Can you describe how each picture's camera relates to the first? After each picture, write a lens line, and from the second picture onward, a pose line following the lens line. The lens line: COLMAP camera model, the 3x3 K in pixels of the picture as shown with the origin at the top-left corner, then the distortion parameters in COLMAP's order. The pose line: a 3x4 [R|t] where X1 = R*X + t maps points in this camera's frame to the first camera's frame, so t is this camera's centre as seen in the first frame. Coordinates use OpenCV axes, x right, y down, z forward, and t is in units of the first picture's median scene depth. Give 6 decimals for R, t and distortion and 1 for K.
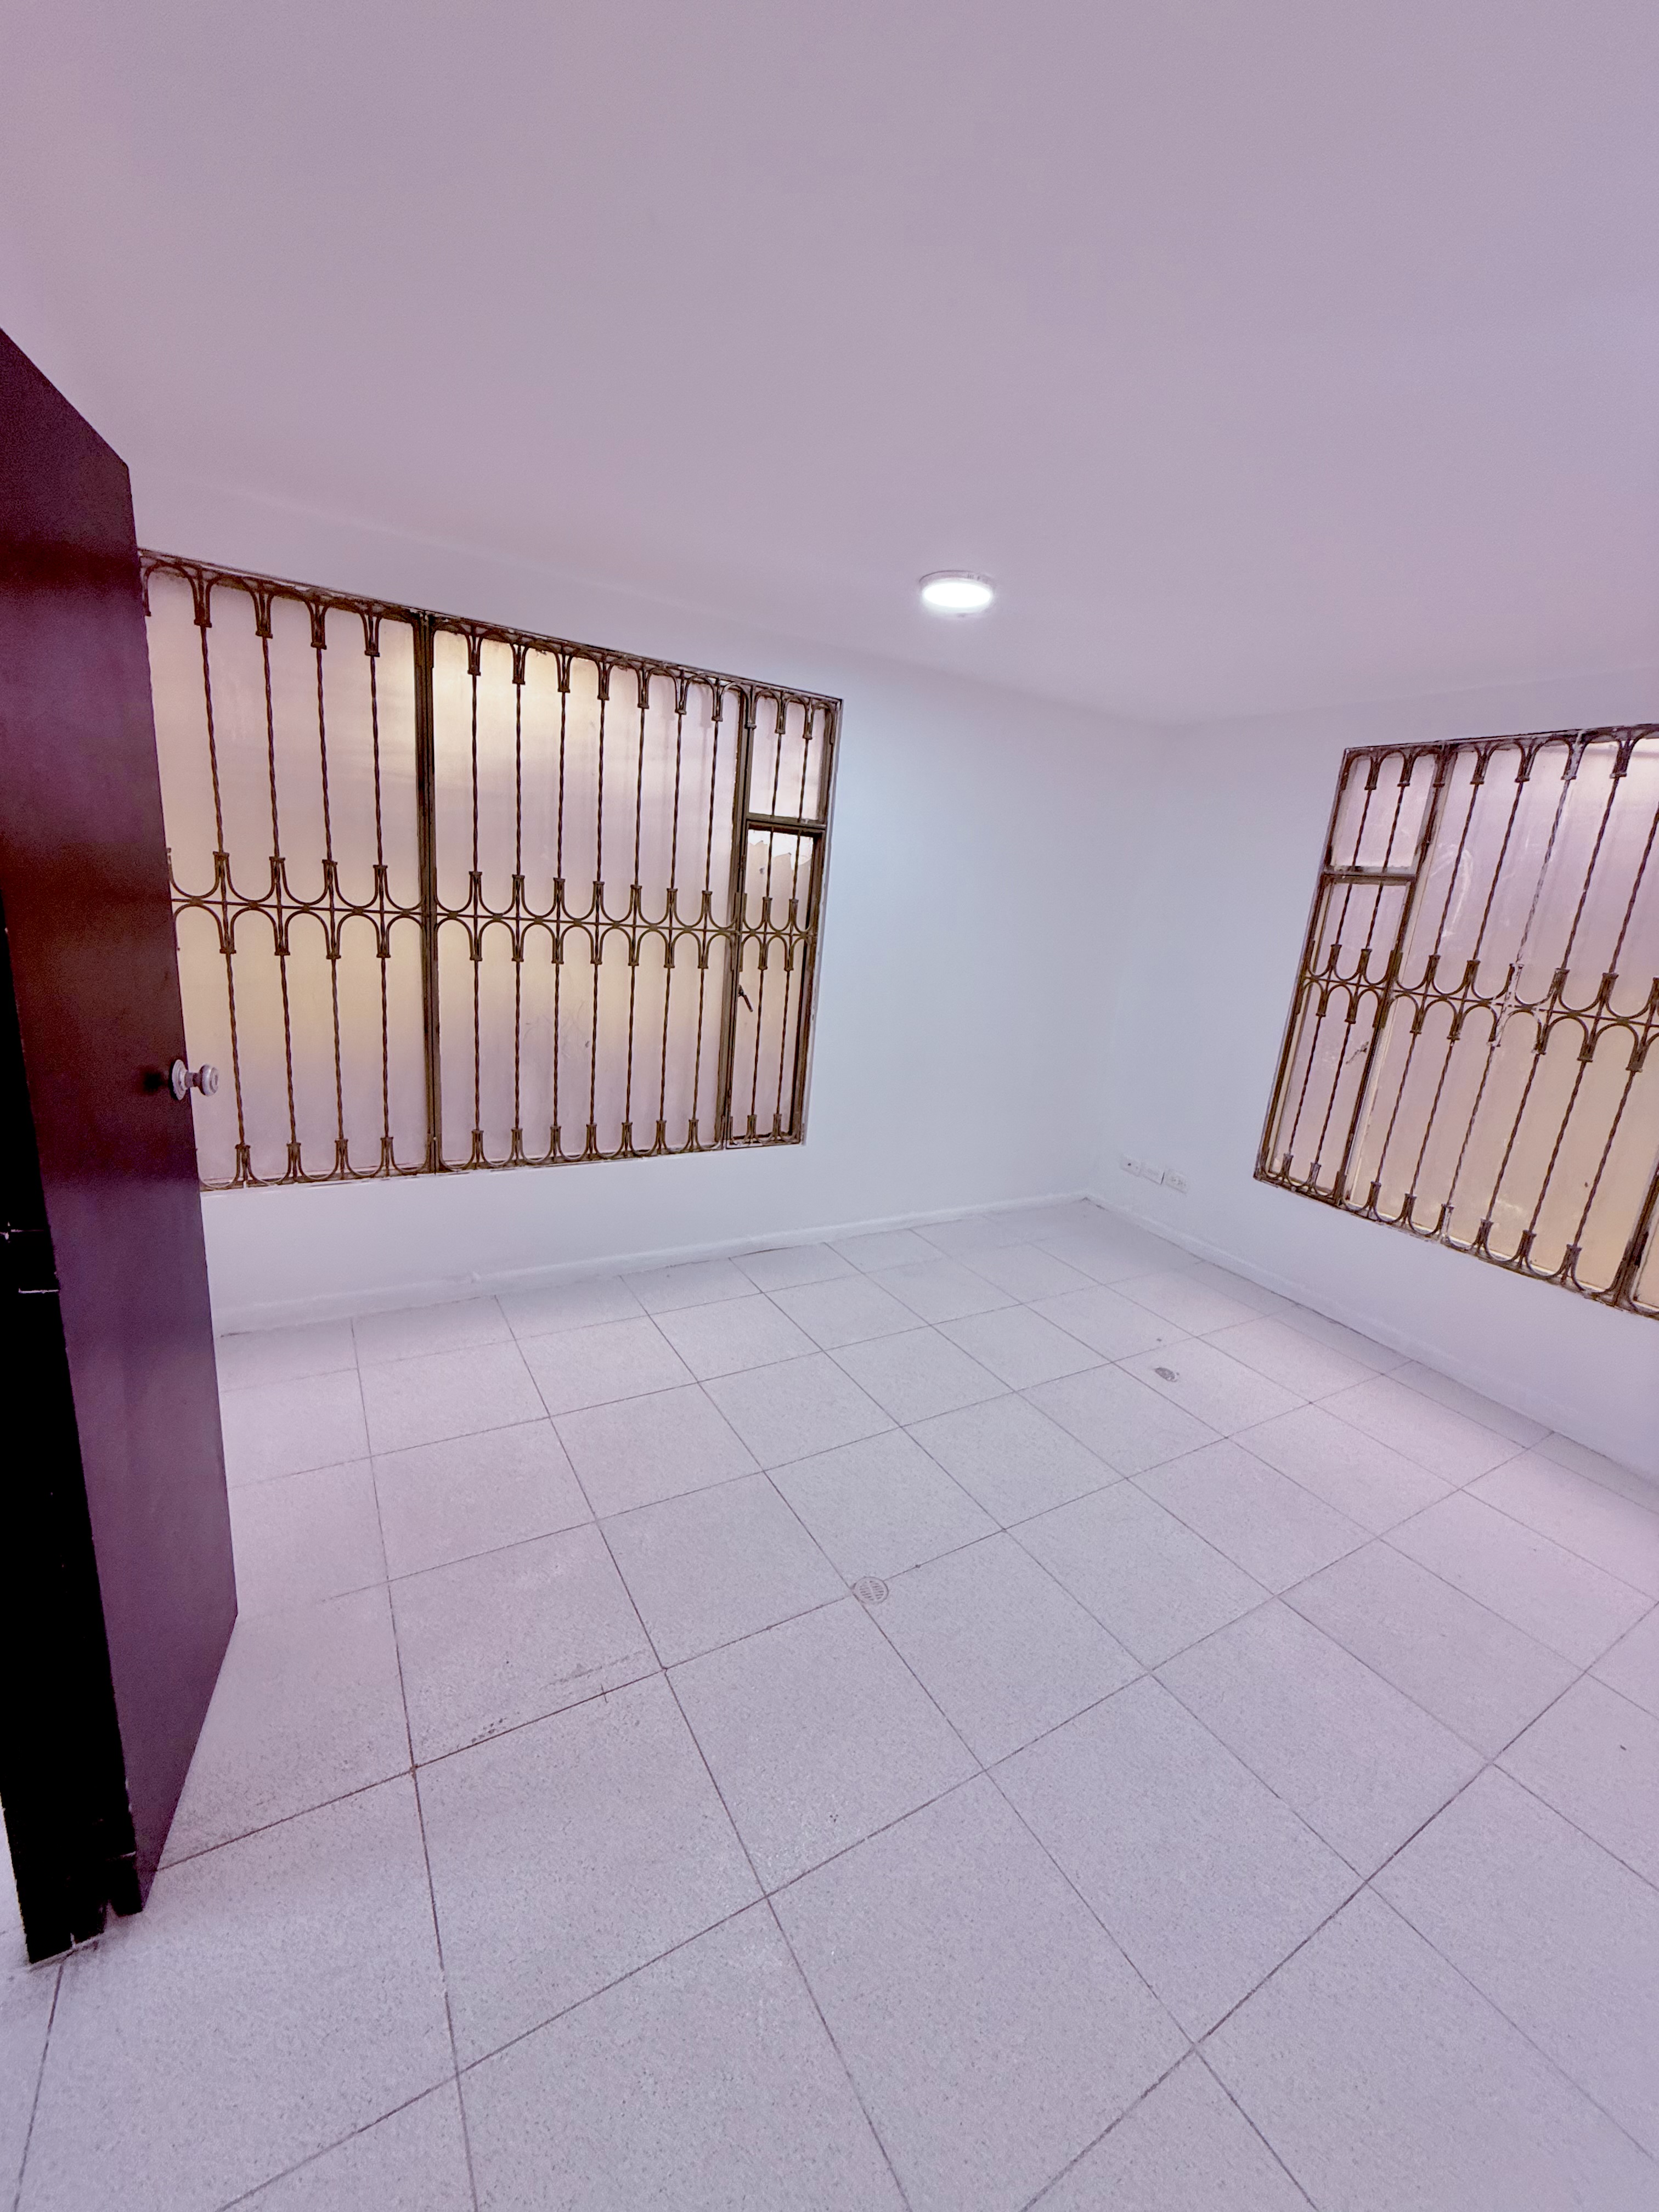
lens RADIAL K [[878.0, 0, 826.0], [0, 878.0, 1106.7], [0, 0, 1]] dist [-0.005736, -0.000418]
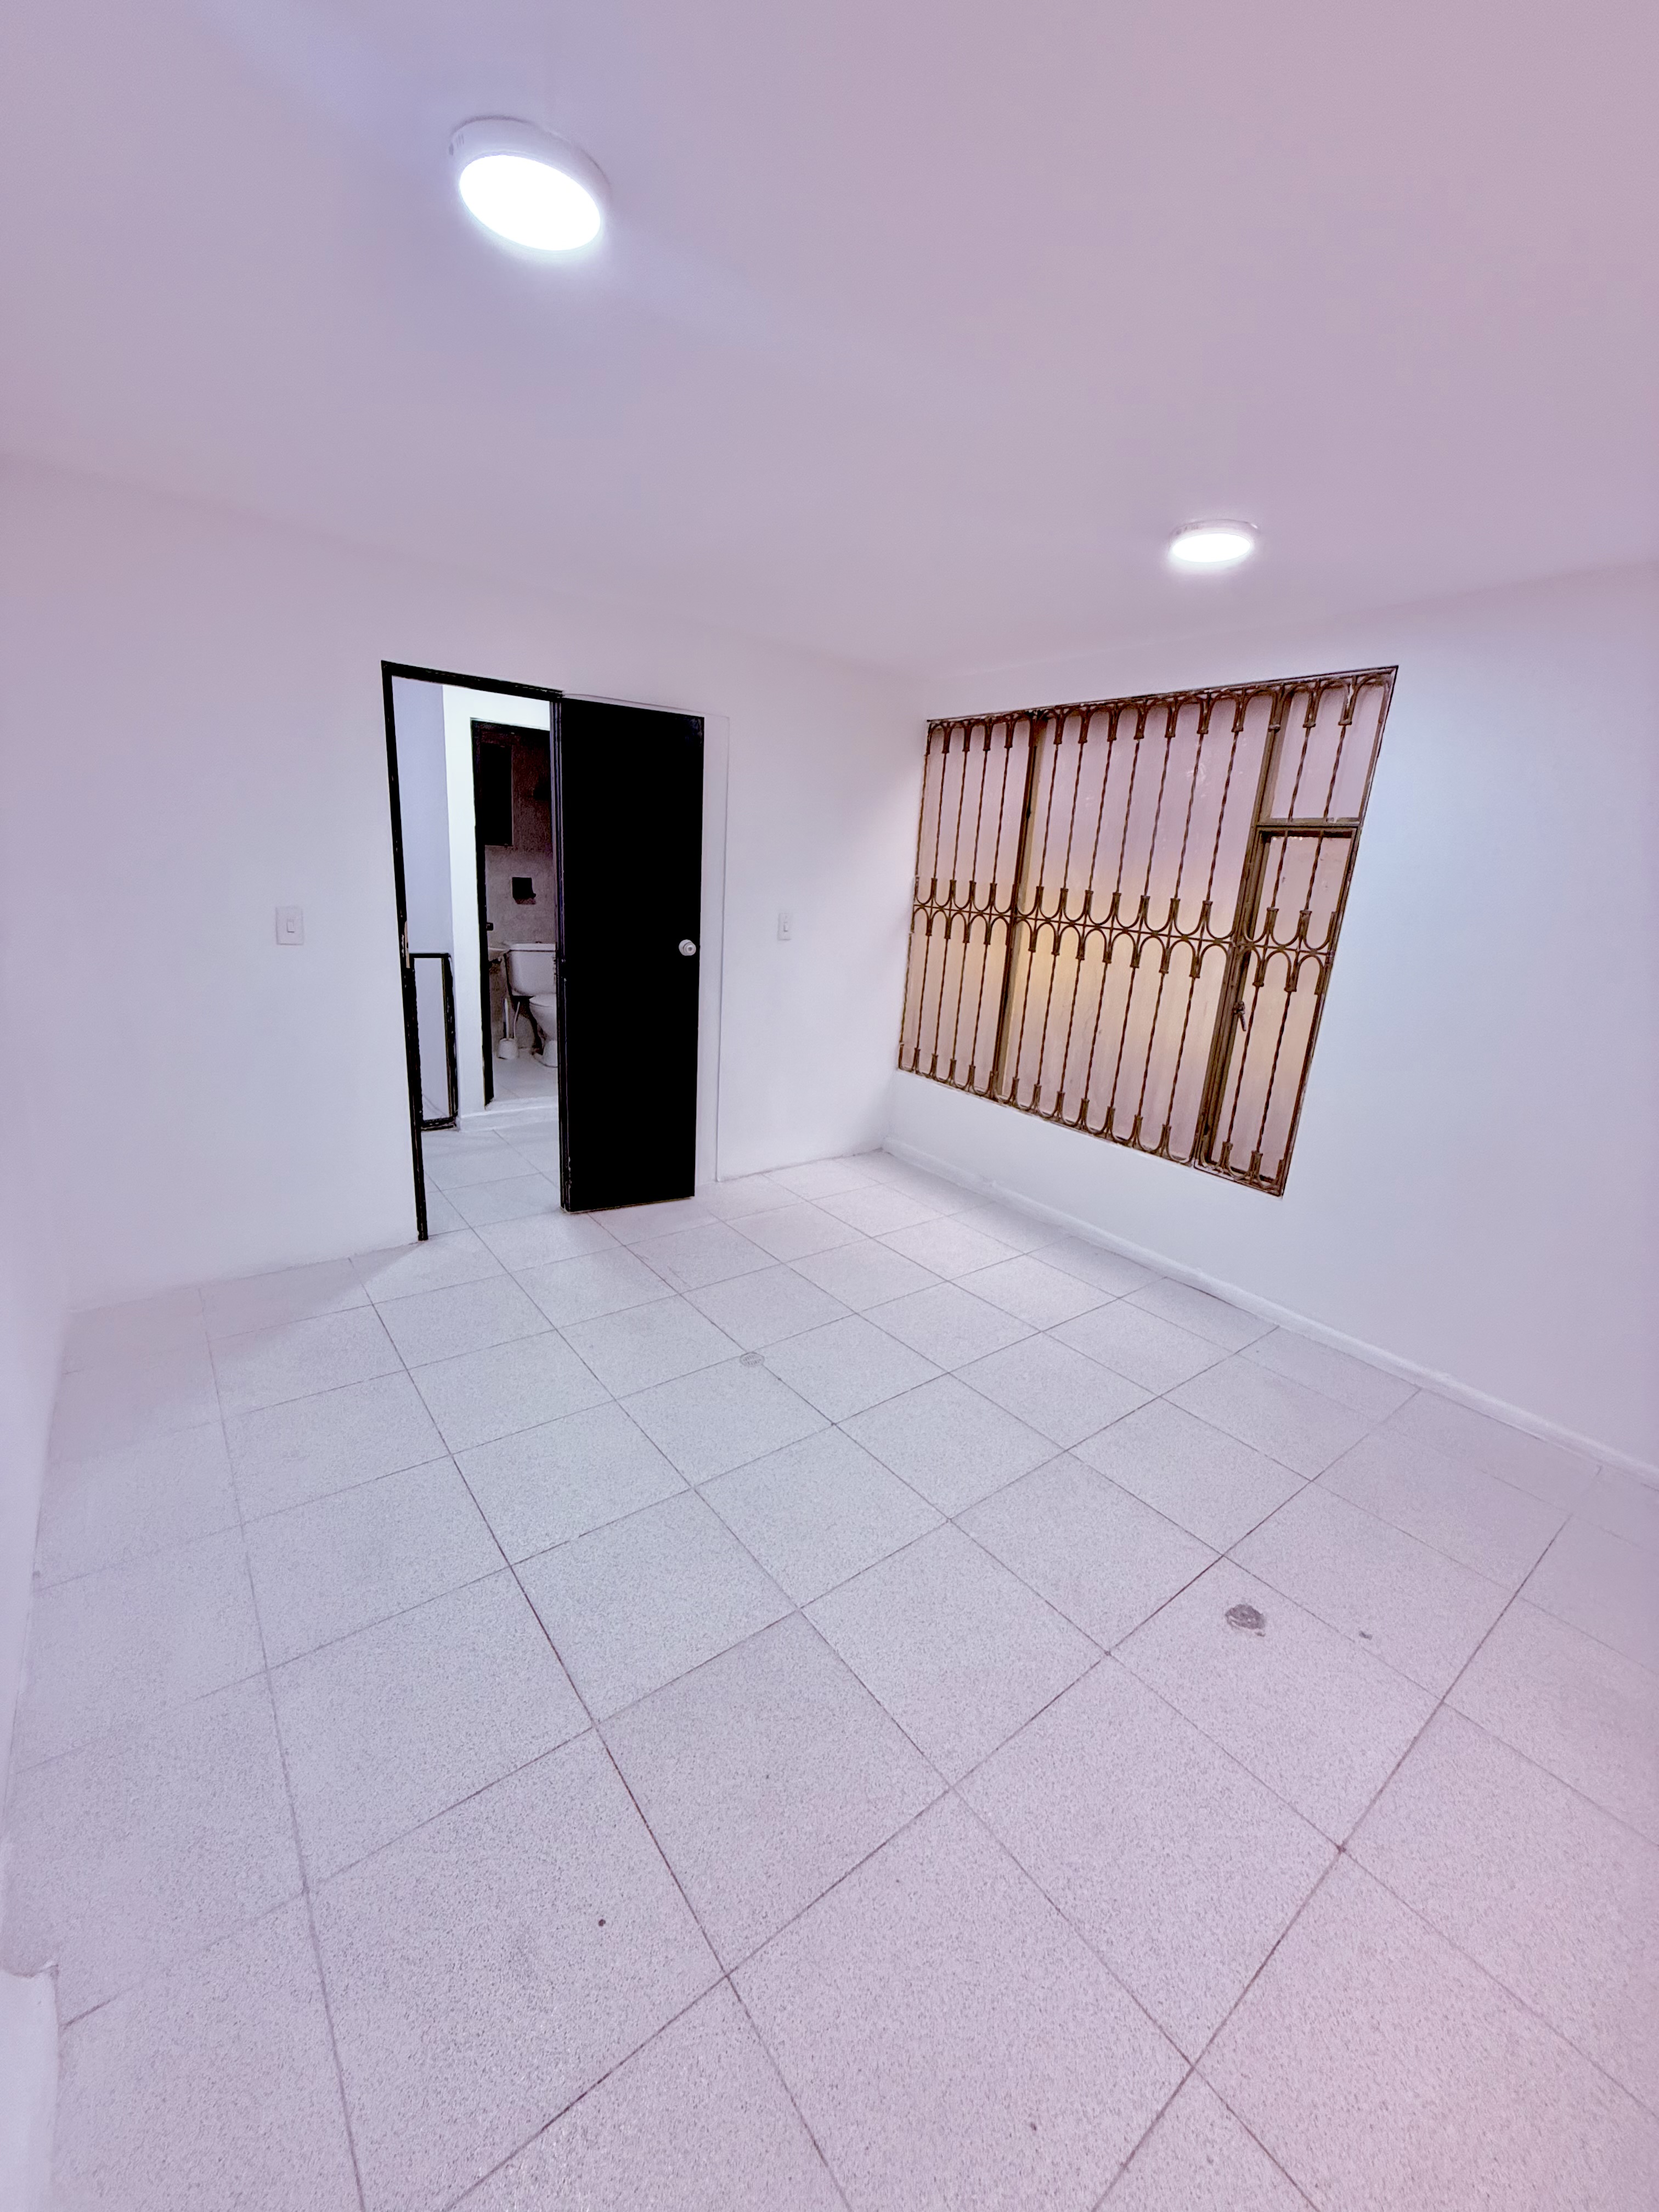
lens RADIAL K [[878.0, 0, 830.3], [0, 878.0, 1104.9], [0, 0, 1]] dist [-0.005736, -0.000418]
pose [[0.123607, 0.188227, -0.974316, 0.834941], [-0.295300, 0.944341, 0.144973, -0.042344], [0.947375, 0.269796, 0.172310, 0.476678]]
